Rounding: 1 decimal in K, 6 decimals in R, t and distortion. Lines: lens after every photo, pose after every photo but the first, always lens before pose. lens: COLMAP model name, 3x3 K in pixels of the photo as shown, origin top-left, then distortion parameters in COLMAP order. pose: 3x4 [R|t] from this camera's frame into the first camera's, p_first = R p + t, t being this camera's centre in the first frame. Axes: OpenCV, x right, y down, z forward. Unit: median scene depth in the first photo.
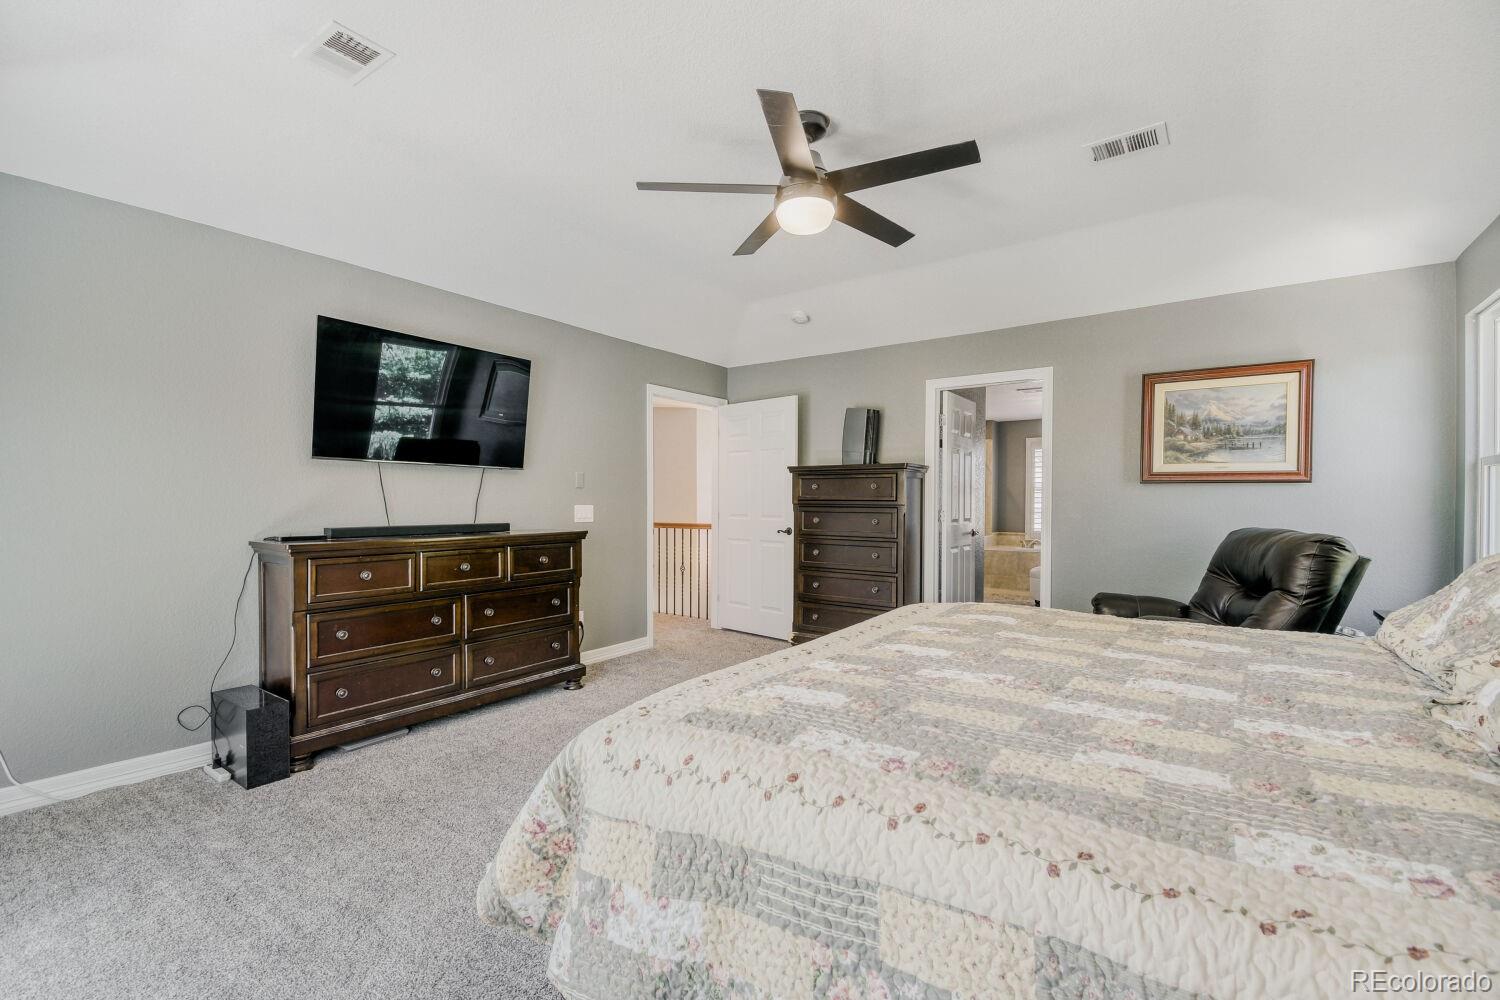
lens RADIAL K [[654.2, 0, 751.3], [0, 654.2, 505.2], [0, 0, 1]] dist [0.007659, -0.008071]
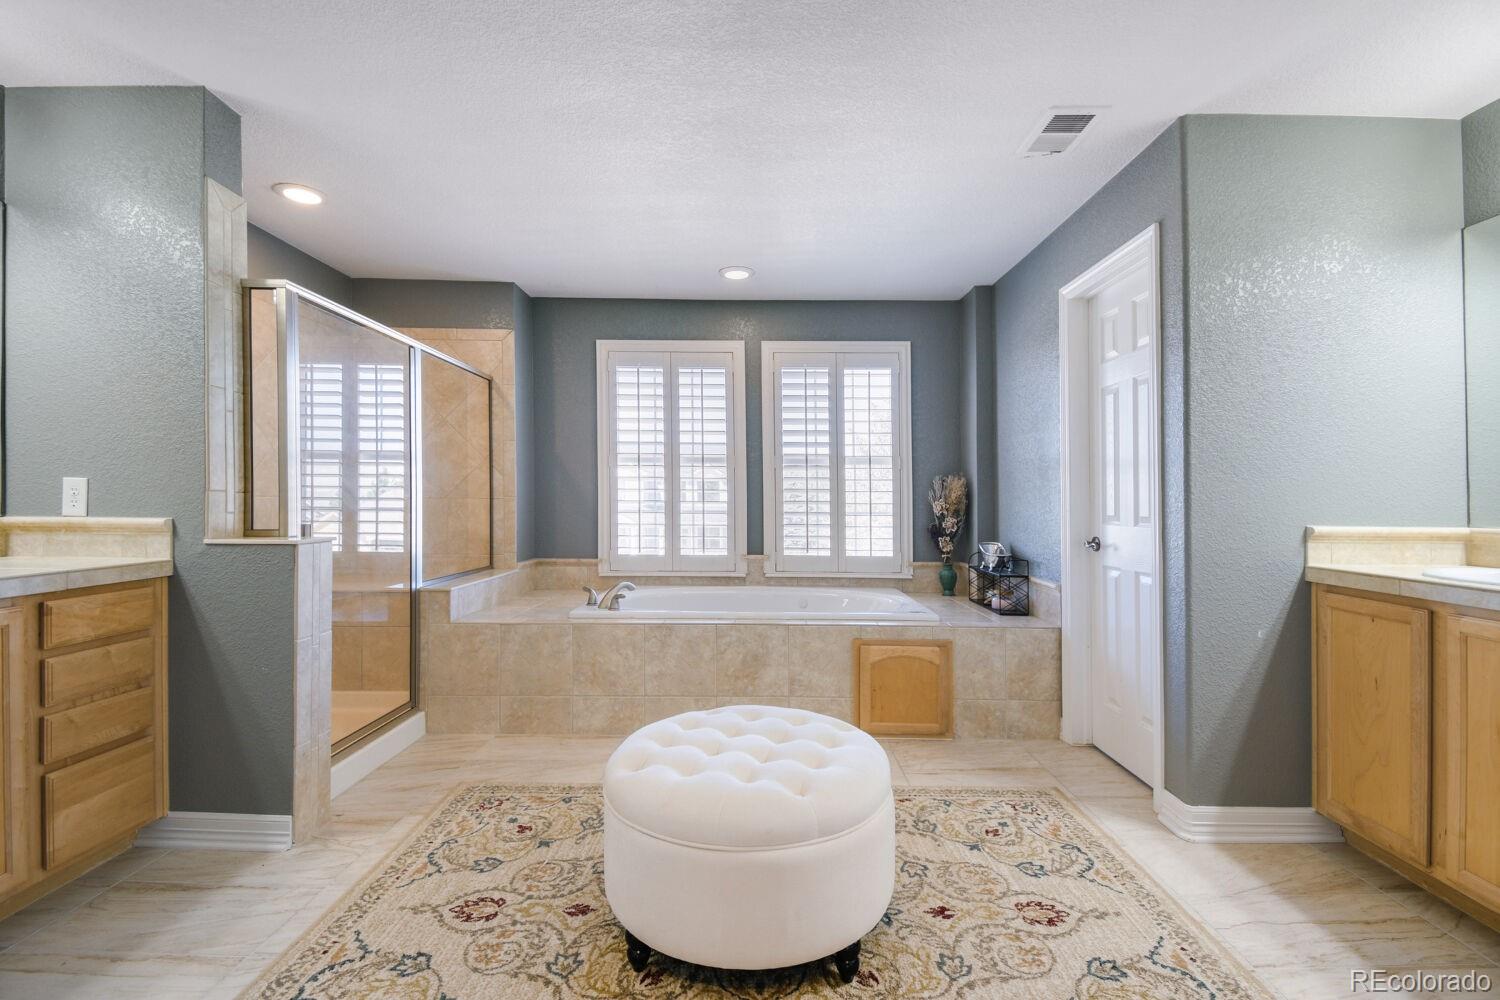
lens RADIAL K [[654.2, 0, 750.5], [0, 654.2, 500.7], [0, 0, 1]] dist [0.007659, -0.008071]
pose [[0.816160, -0.008293, 0.577766, 0.257452], [0.013645, 0.999895, -0.004922, 0.009983], [-0.577665, 0.011901, 0.816188, 0.604859]]
